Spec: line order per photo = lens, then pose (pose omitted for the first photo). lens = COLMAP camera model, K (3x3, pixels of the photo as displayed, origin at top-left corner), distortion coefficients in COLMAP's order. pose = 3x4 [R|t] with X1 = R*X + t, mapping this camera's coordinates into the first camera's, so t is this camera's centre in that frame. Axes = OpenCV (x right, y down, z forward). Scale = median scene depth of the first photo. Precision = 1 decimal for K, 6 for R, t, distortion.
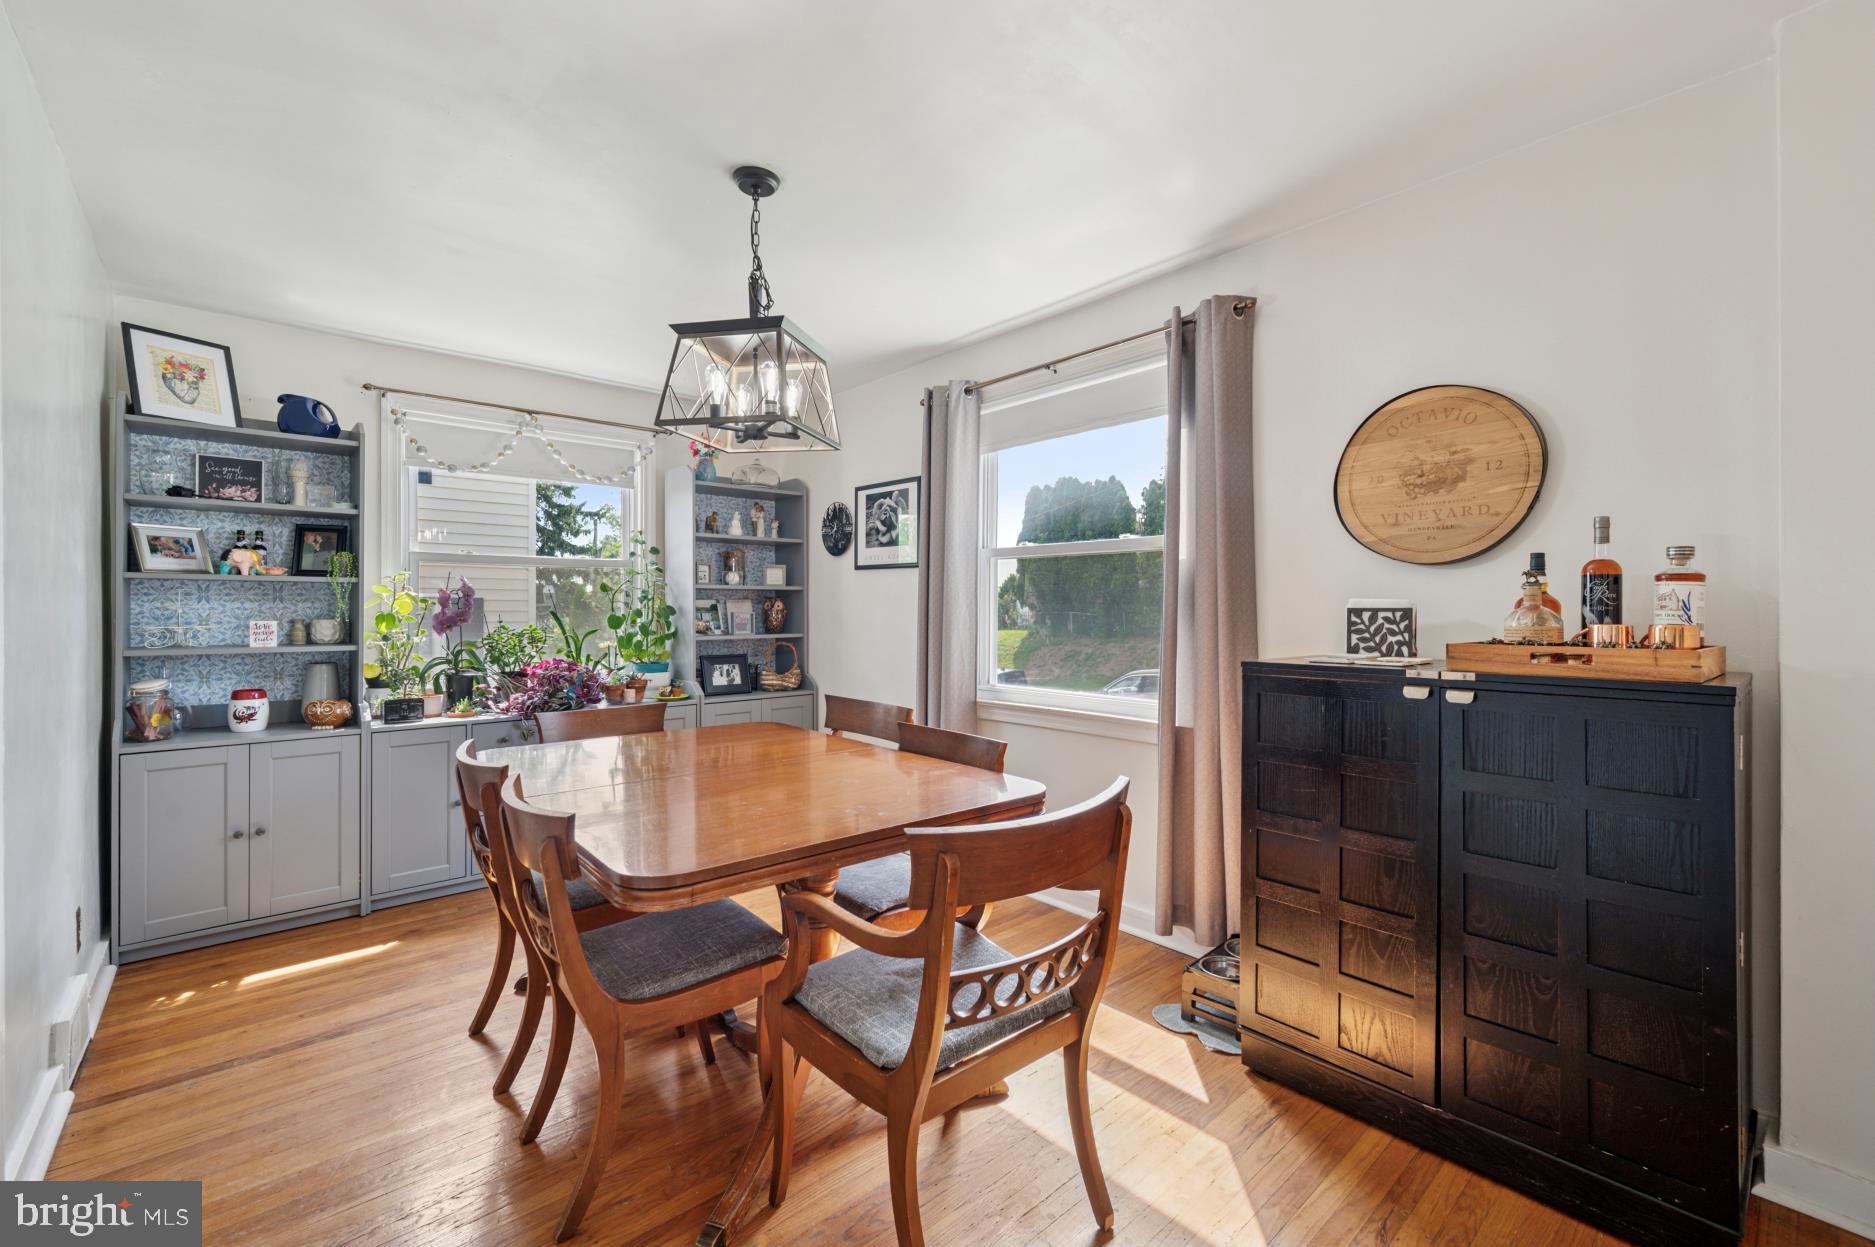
lens RADIAL K [[757.9, 0, 898.8], [0, 757.9, 608.0], [0, 0, 1]] dist [0.000522, 0.000437]
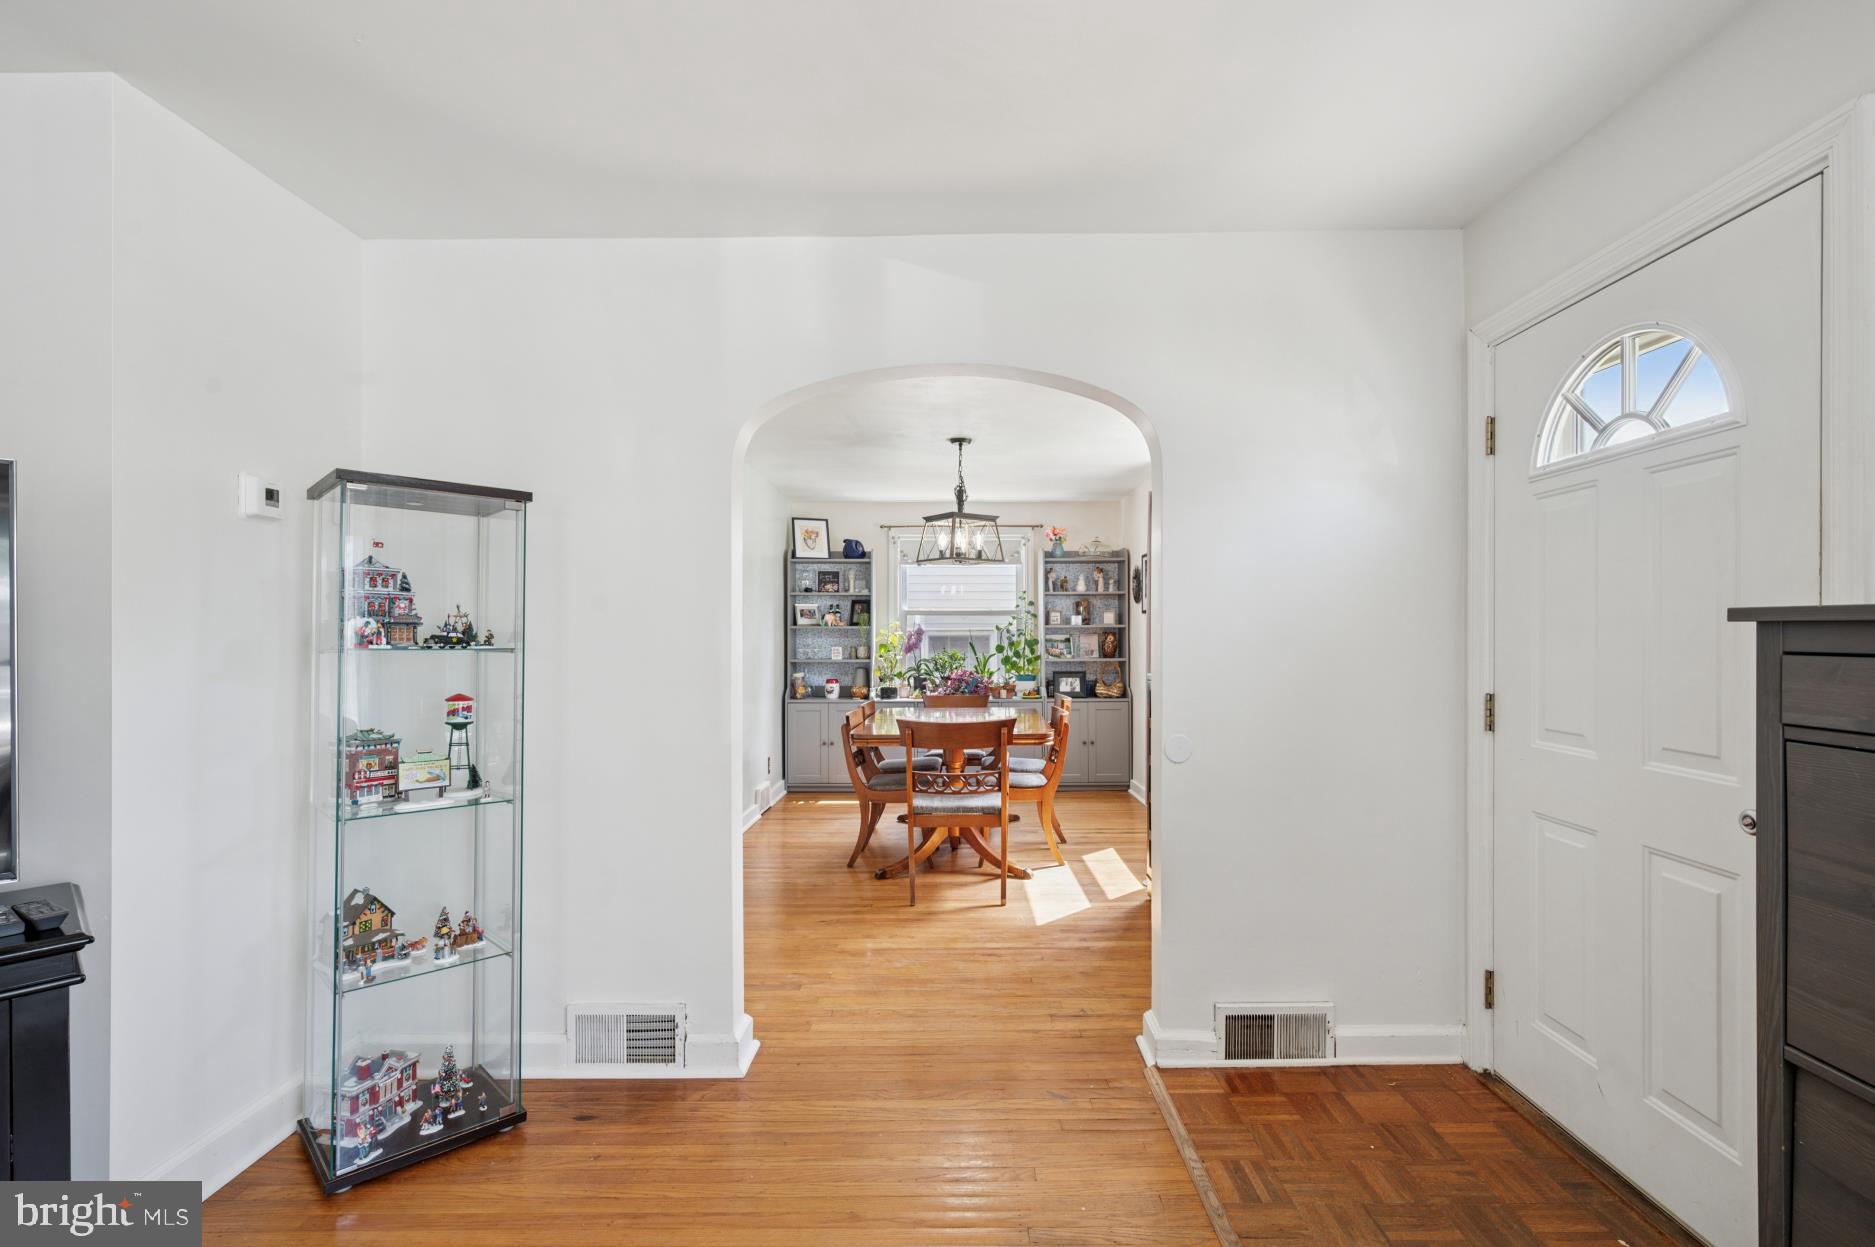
lens RADIAL K [[757.9, 0, 936.7], [0, 757.9, 636.7], [0, 0, 1]] dist [0.000522, 0.000437]
pose [[0.757279, -0.002648, -0.653087, 0.741929], [0.004482, 0.999989, 0.001143, -0.013249], [0.653077, -0.003792, 0.757282, -0.417626]]
